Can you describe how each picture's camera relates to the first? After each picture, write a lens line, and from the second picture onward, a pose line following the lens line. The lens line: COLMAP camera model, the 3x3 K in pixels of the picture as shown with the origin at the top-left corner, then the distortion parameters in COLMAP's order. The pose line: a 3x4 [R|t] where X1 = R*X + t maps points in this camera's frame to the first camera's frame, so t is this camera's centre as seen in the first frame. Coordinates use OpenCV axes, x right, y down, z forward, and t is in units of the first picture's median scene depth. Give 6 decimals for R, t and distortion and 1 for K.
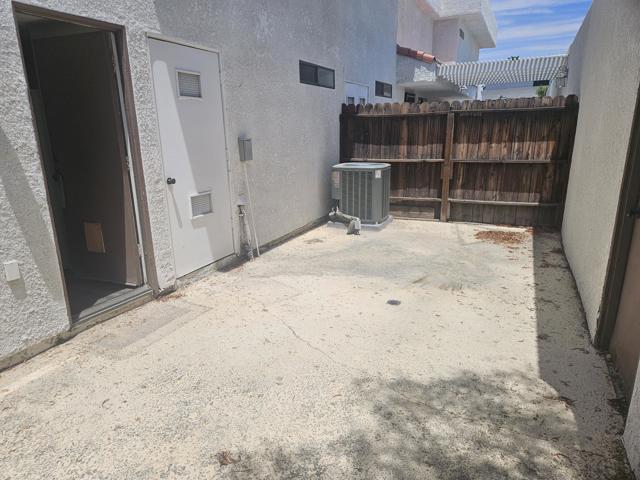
lens RADIAL K [[431.8, 0, 311.9], [0, 431.8, 242.7], [0, 0, 1]] dist [0.078858, -0.066295]
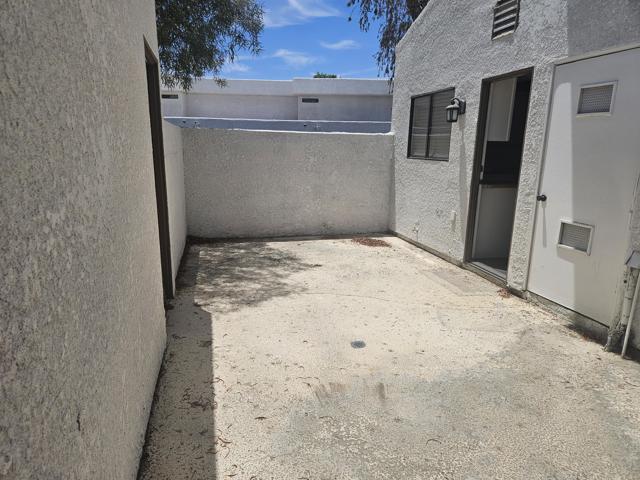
lens RADIAL K [[431.8, 0, 311.9], [0, 431.8, 242.7], [0, 0, 1]] dist [0.078858, -0.066295]
pose [[-0.778444, 0.138326, -0.612283, 0.900567], [-0.169761, 0.892677, 0.417503, -0.463359], [0.604323, 0.428944, -0.671417, 1.683078]]
